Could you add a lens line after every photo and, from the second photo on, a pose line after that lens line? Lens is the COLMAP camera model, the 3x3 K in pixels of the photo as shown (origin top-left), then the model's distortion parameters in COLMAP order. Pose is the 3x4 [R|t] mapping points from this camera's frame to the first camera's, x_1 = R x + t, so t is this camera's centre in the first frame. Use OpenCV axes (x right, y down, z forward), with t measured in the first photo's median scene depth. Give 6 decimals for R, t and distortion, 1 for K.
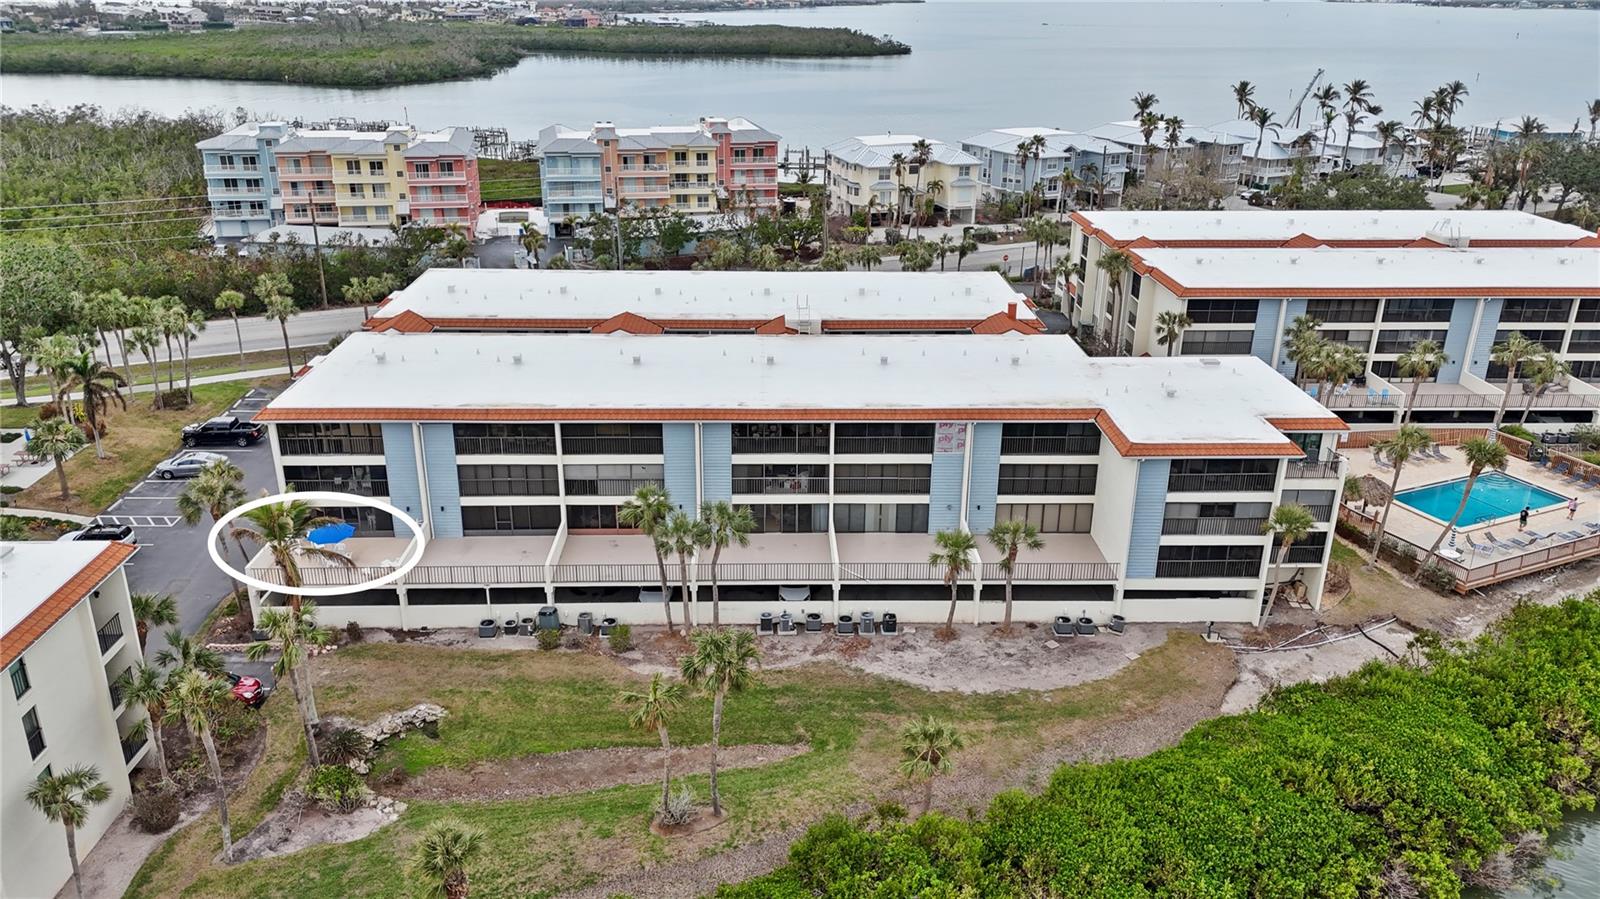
lens RADIAL K [[1150.2, 0, 800.0], [0, 1150.2, 449.5], [0, 0, 1]] dist [0.097731, -0.125686]
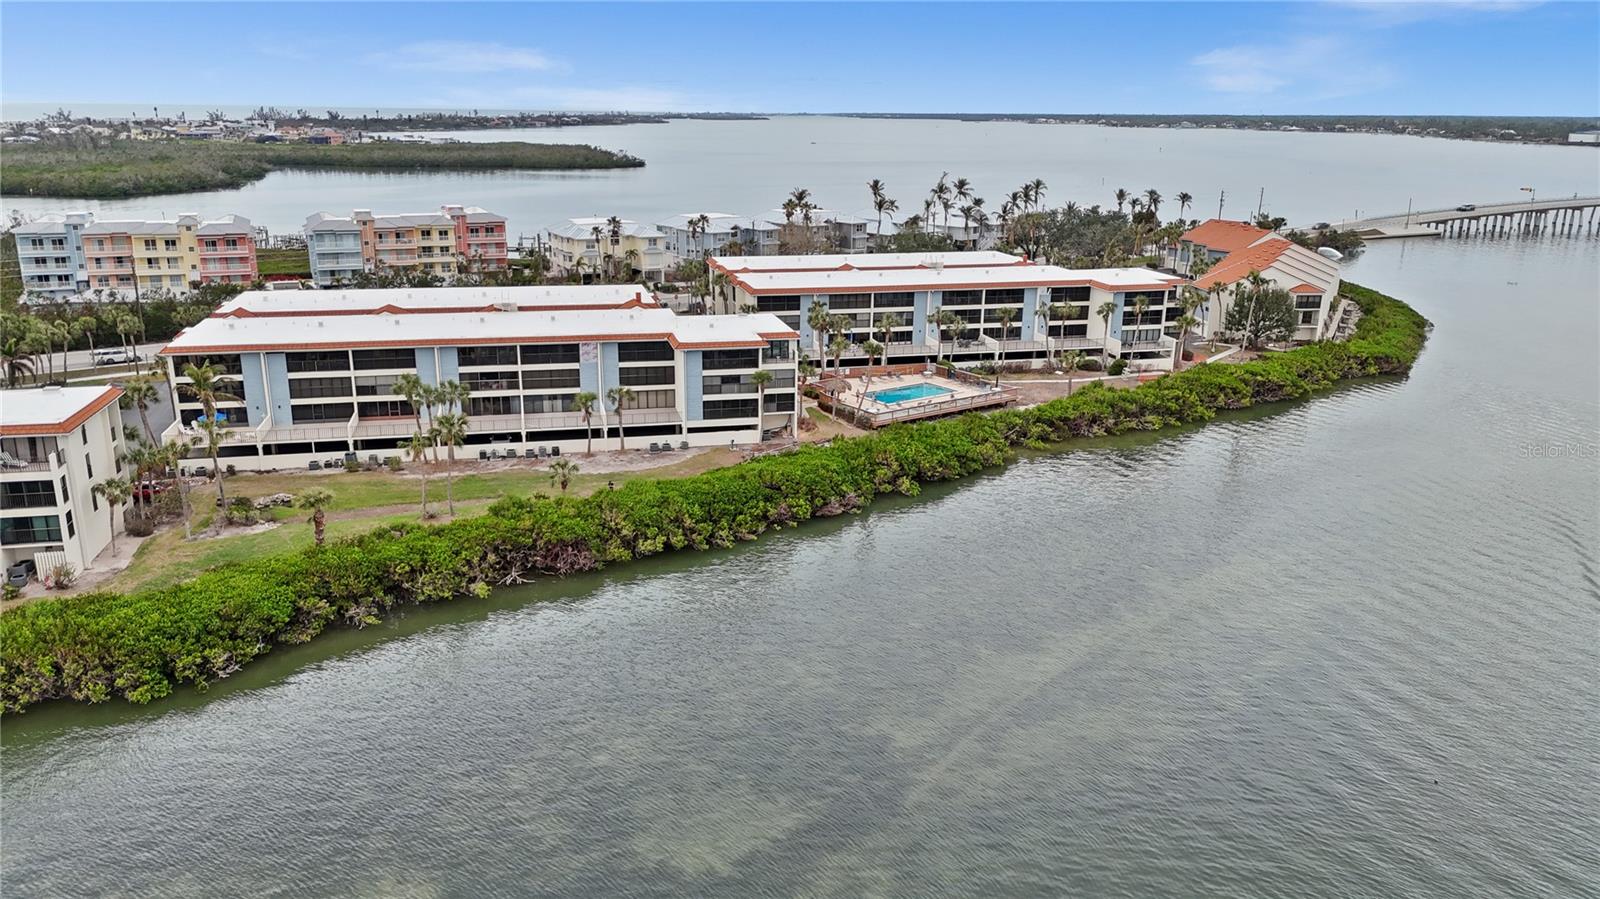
lens RADIAL K [[1146.0, 0, 800.0], [0, 1146.0, 449.5], [0, 0, 1]] dist [0.072008, -0.065442]
pose [[0.978964, -0.057782, 0.195680, 0.041014], [0.075330, 0.993661, -0.083449, 0.132682], [-0.189617, 0.096434, 0.977111, -0.330085]]
